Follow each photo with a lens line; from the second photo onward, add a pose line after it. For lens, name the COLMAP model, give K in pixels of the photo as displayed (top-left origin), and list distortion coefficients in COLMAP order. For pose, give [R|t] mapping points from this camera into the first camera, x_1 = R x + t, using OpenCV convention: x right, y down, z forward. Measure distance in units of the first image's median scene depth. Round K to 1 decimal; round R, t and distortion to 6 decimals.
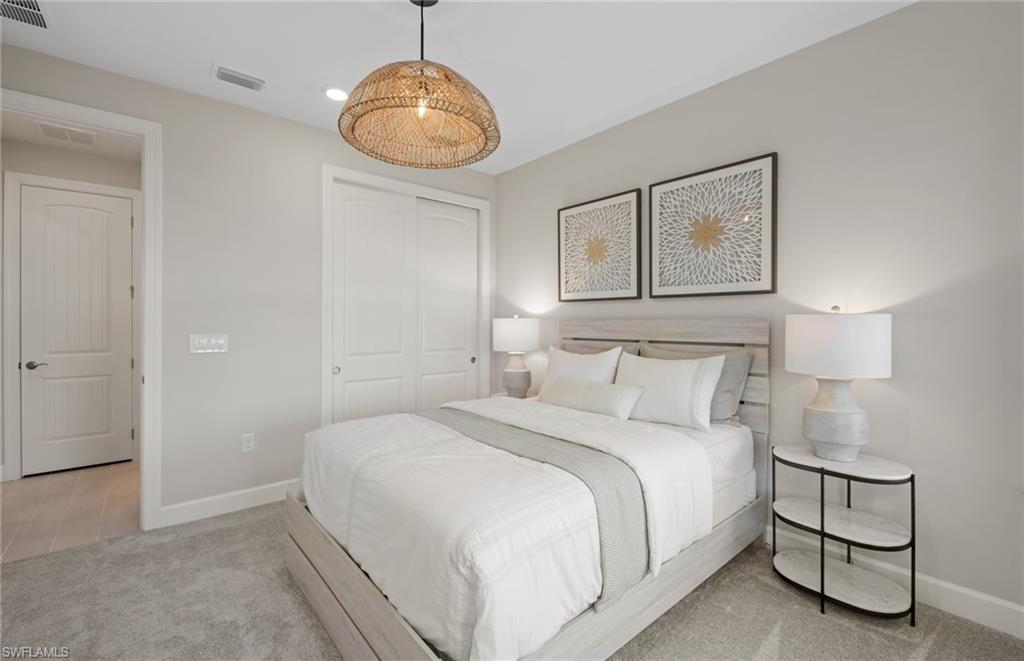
lens RADIAL K [[433.1, 0, 511.5], [0, 433.1, 319.1], [0, 0, 1]] dist [-0.000899, -0.000203]
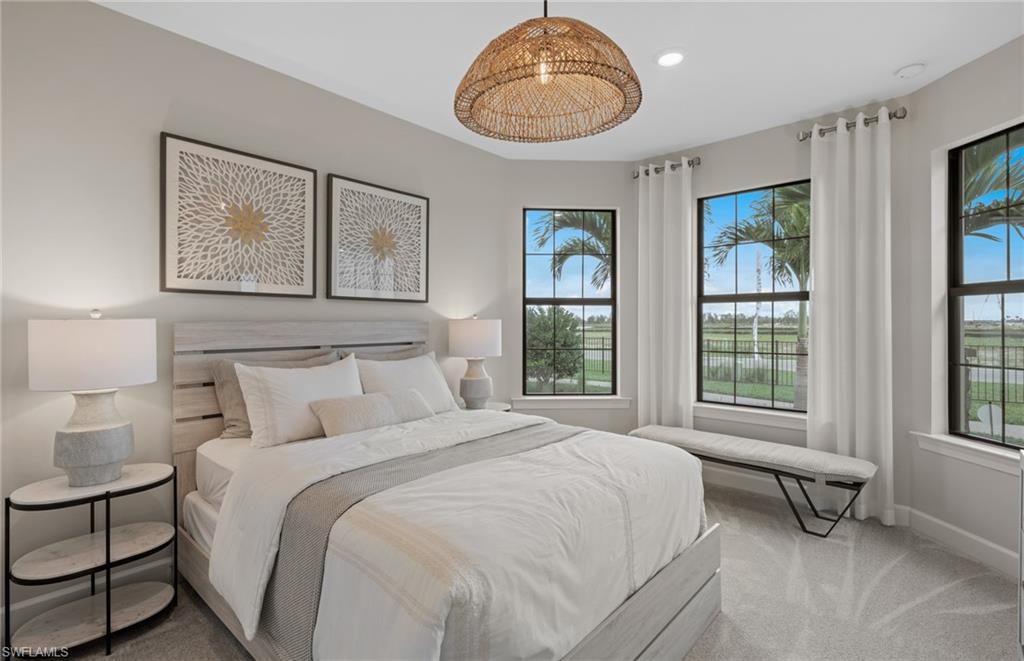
lens RADIAL K [[485.2, 0, 468.1], [0, 485.2, 325.2], [0, 0, 1]] dist [-0.024116, -0.000486]
pose [[-0.099109, 0.000124, 0.995077, -0.582538], [-0.002012, 0.999998, -0.000325, 0.005710], [-0.995075, -0.002035, -0.099109, 0.664139]]
